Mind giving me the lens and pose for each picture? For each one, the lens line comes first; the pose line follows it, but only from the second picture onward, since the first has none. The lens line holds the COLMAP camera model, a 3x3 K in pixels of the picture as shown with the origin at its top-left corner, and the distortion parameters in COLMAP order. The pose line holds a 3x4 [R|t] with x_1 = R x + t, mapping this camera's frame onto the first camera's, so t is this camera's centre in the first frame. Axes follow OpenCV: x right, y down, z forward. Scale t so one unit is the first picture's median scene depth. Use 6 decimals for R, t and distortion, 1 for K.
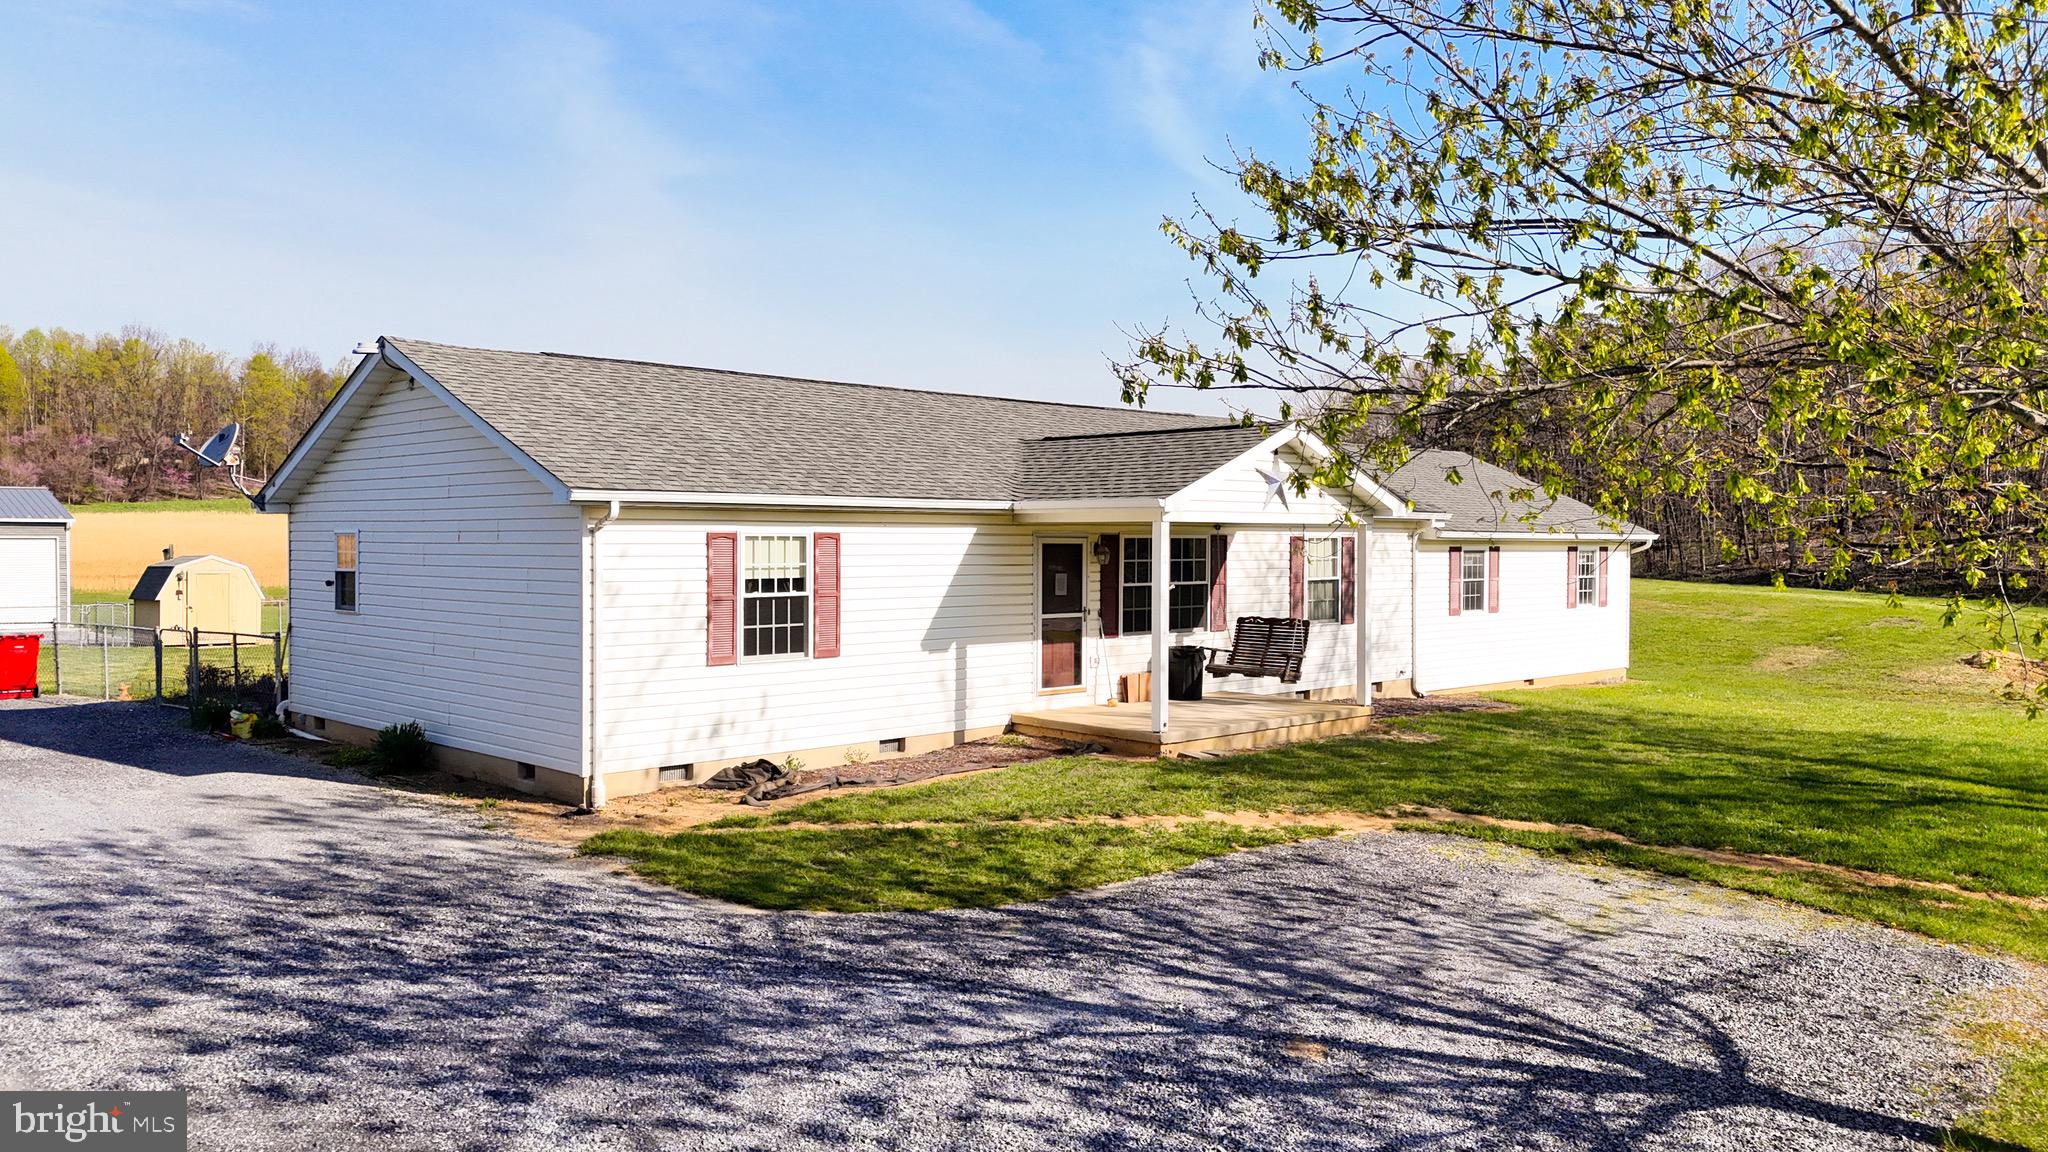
lens RADIAL K [[1457.9, 0, 1024.0], [0, 1457.9, 576.0], [0, 0, 1]] dist [0.114078, -0.131441]
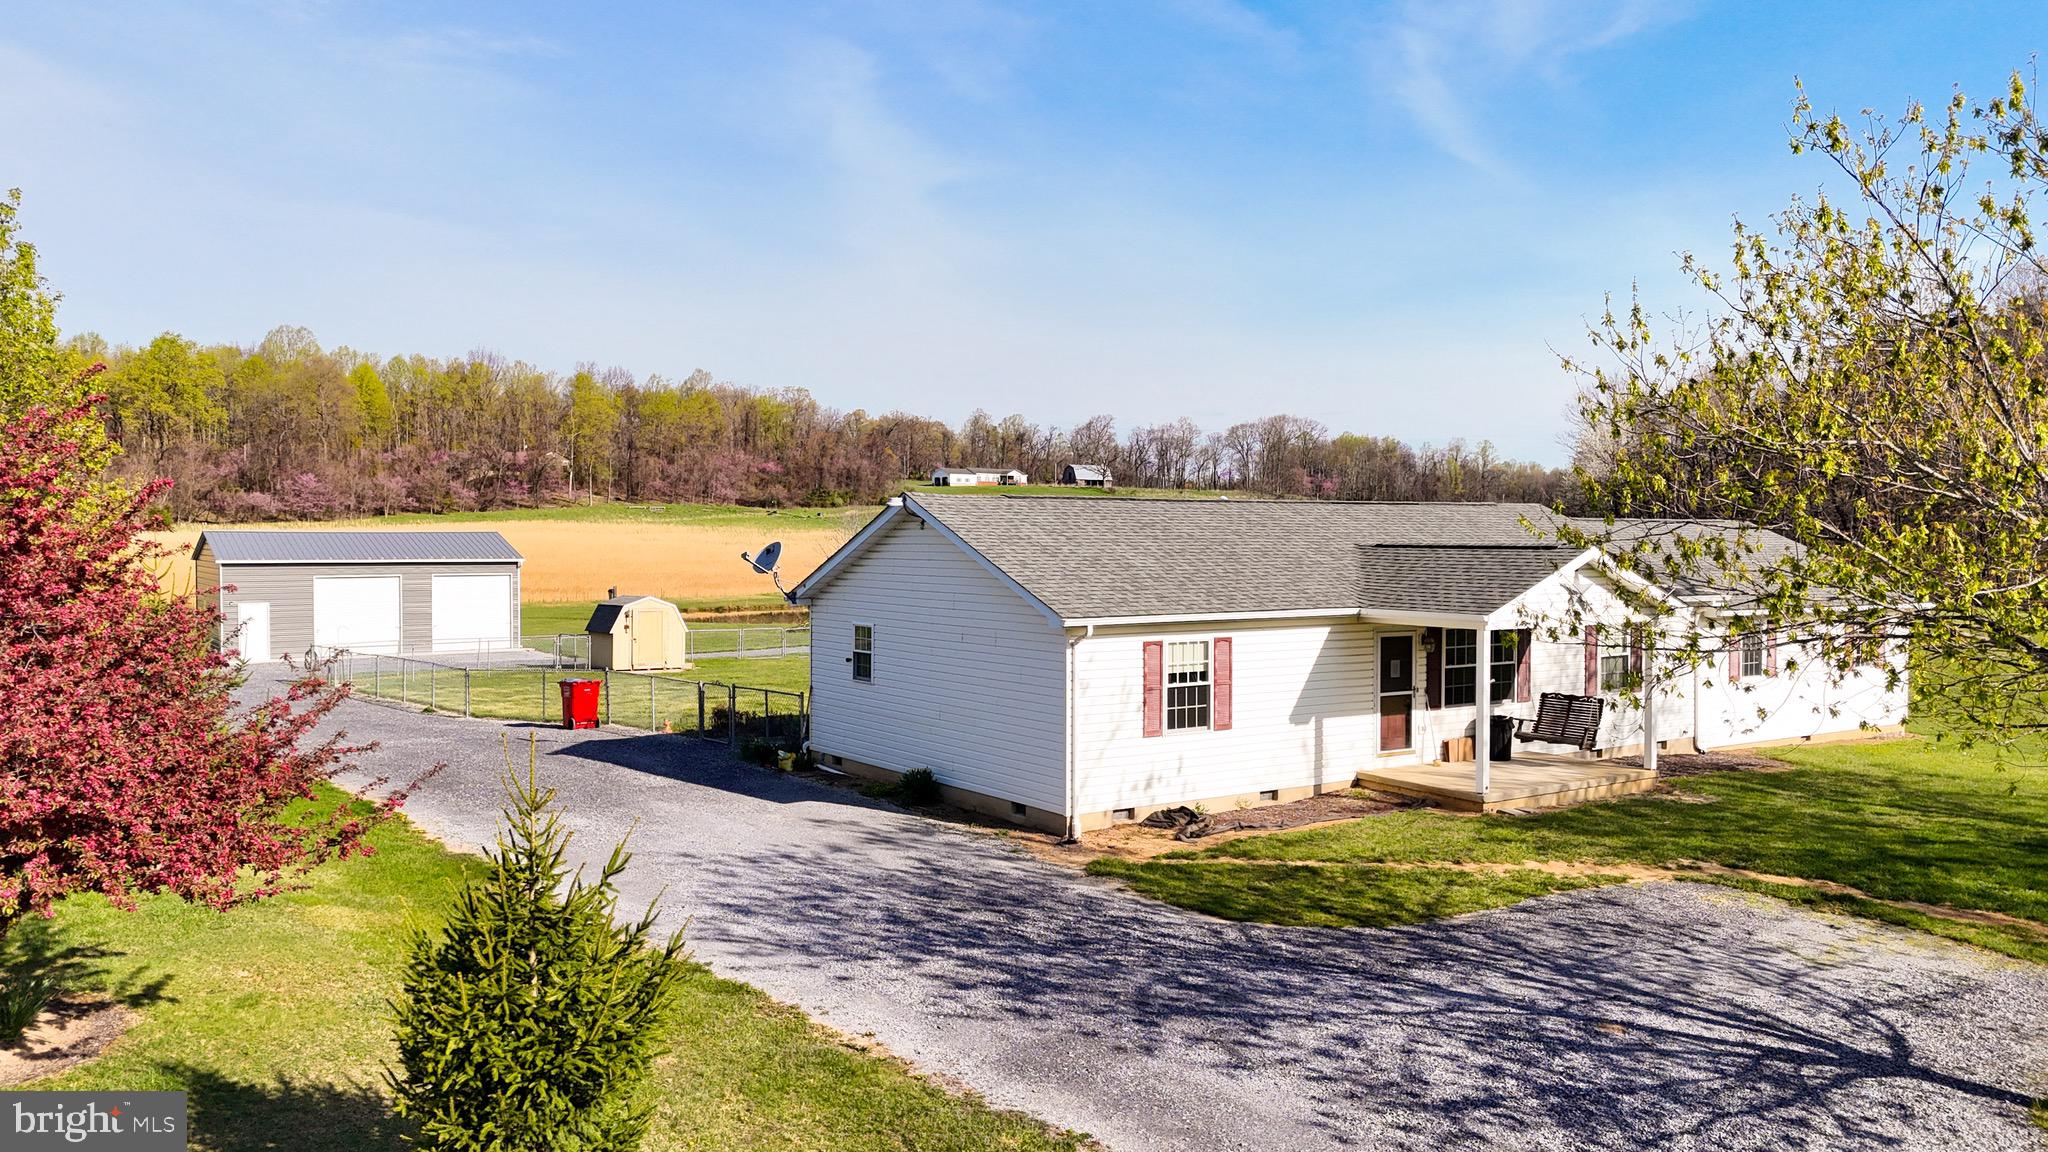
lens RADIAL K [[1479.3, 0, 1024.9], [0, 1479.3, 523.3], [0, 0, 1]] dist [0.058200, -0.029265]
pose [[0.985615, -0.003544, -0.168967, -0.091248], [-0.001448, 0.999566, -0.029411, -0.102551], [0.168998, 0.029232, 0.985183, -0.416325]]
